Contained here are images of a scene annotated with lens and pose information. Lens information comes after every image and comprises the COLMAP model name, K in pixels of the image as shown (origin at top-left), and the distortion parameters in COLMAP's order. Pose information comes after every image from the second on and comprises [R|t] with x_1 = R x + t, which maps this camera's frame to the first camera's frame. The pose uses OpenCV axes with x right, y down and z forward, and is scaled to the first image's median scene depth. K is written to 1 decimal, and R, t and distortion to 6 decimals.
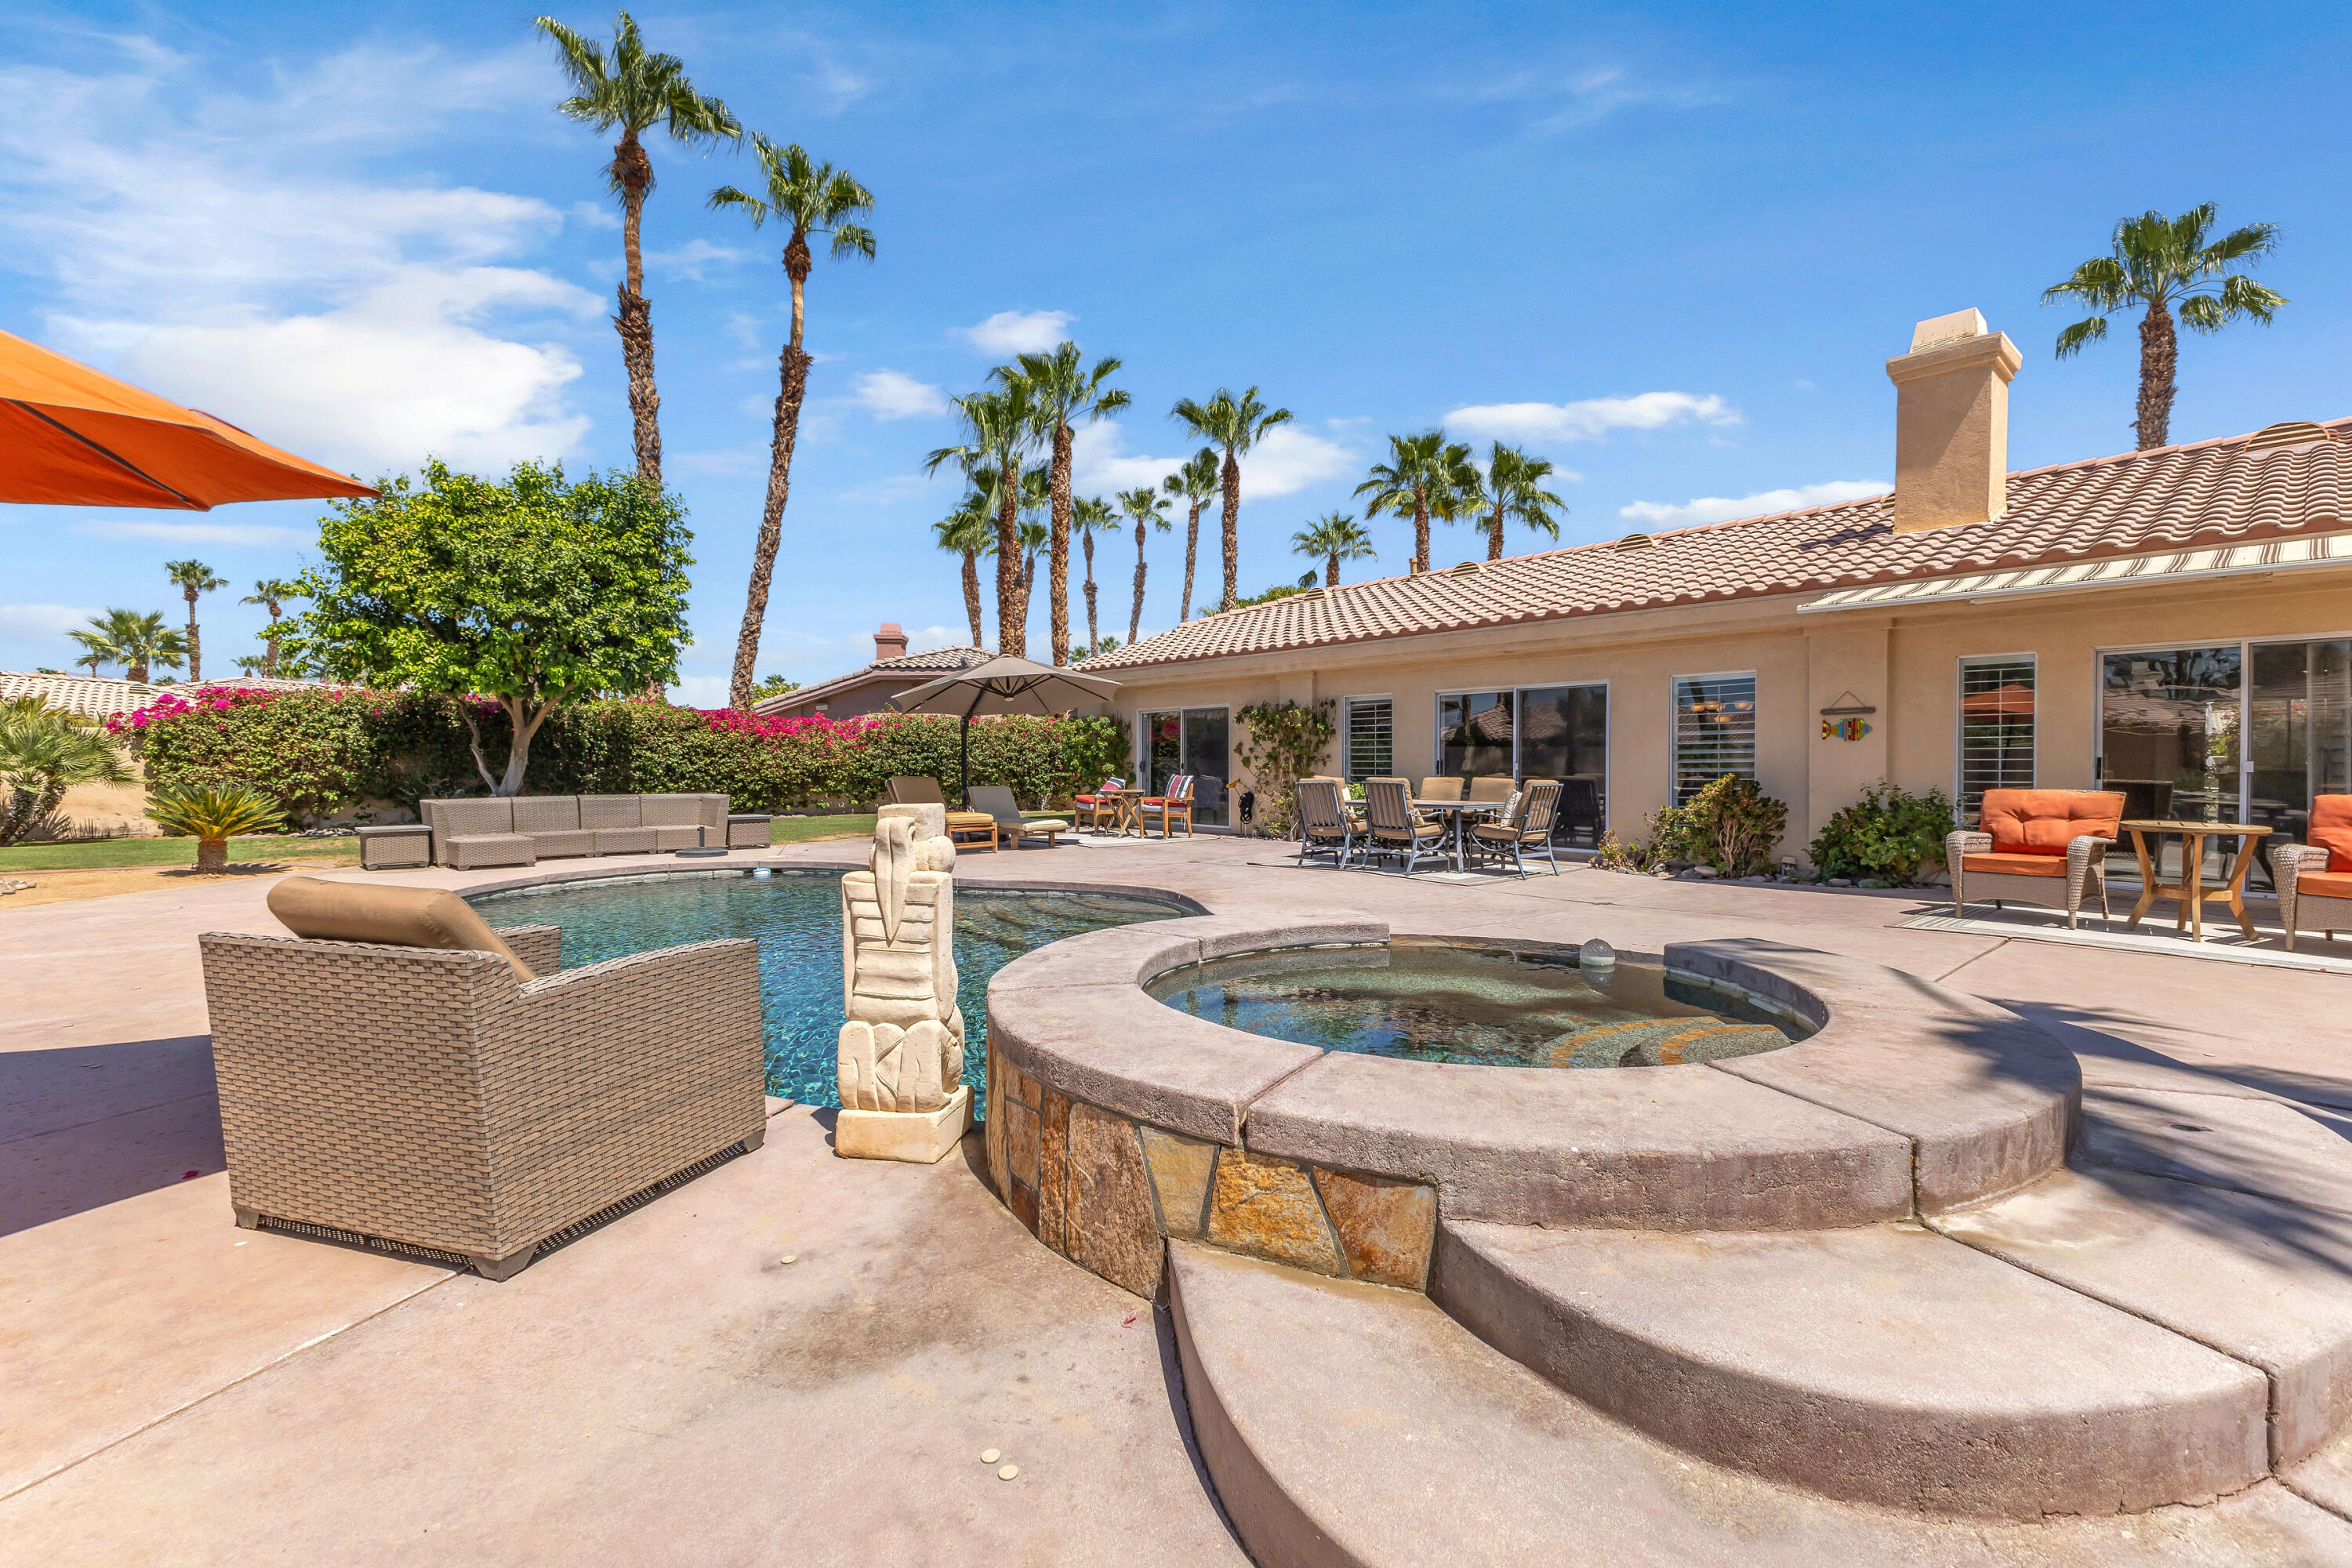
lens RADIAL K [[1013.5, 0, 1181.2], [0, 1013.5, 775.9], [0, 0, 1]] dist [0.011945, -0.003927]
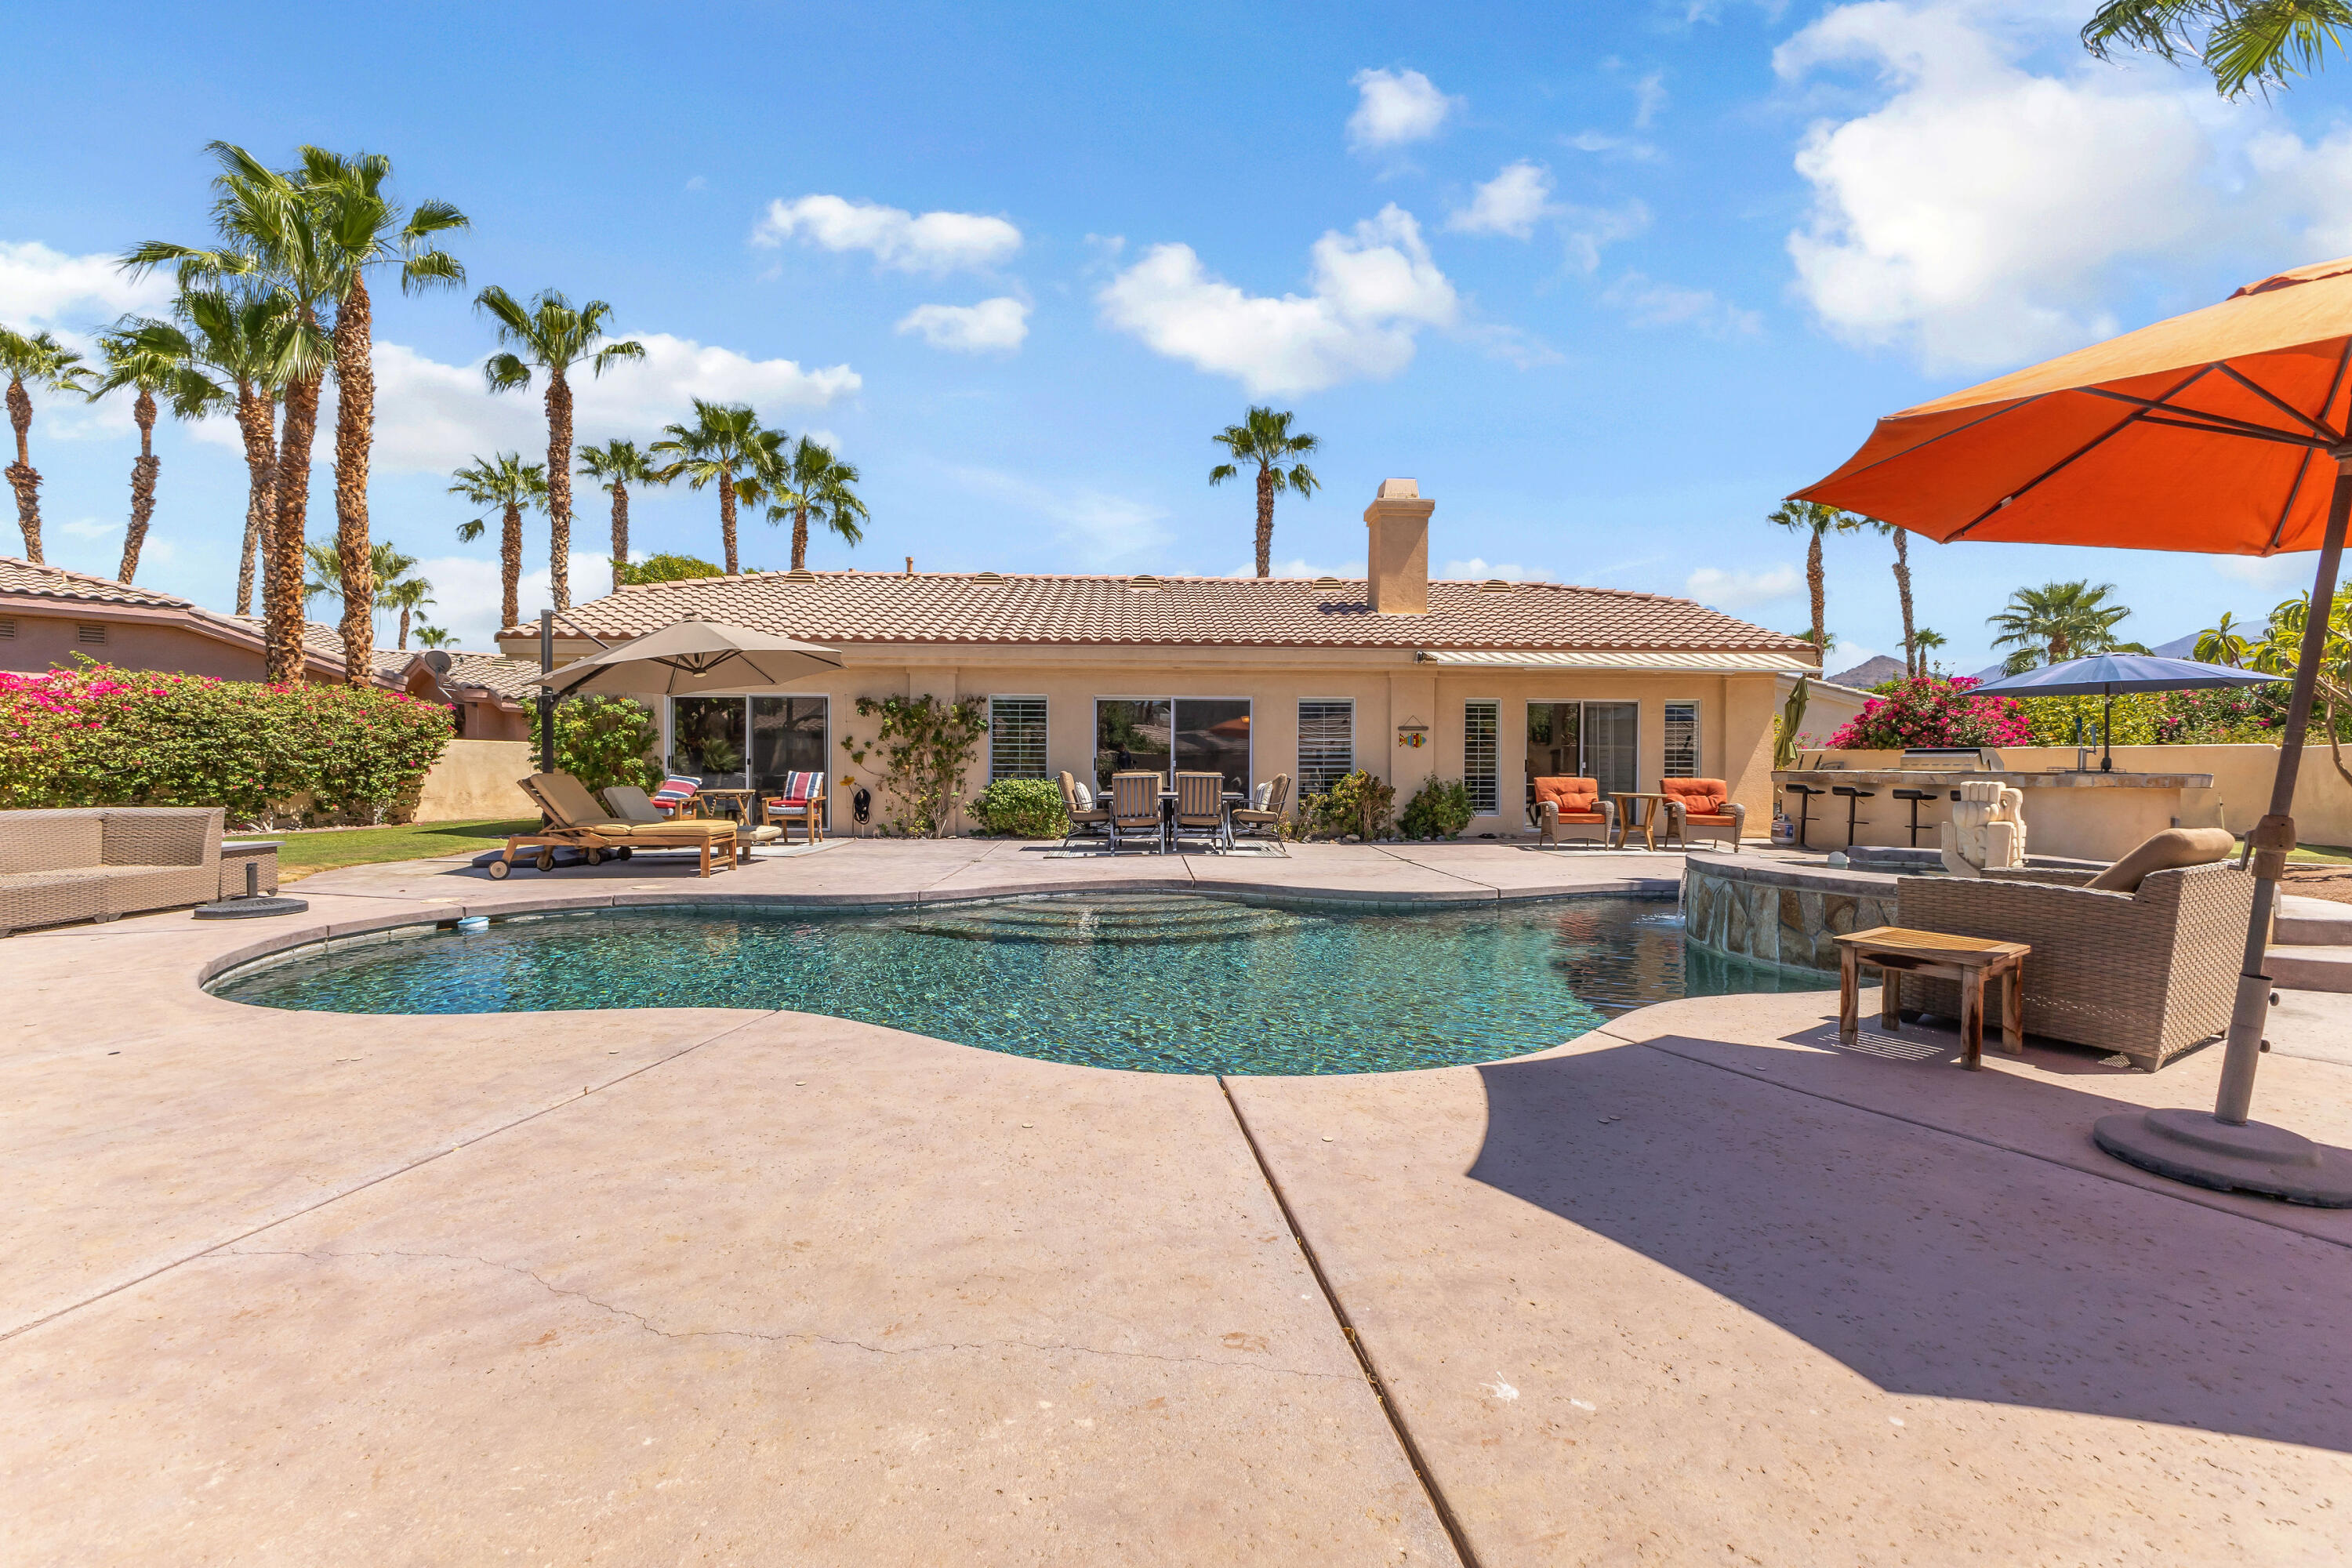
lens RADIAL K [[1013.5, 0, 1181.2], [0, 1013.5, 775.9], [0, 0, 1]] dist [0.011945, -0.003927]
pose [[0.631588, -0.005929, 0.775282, -0.514002], [0.003990, 0.999982, 0.004396, 0.000311], [-0.775294, 0.000317, 0.631601, 0.199815]]
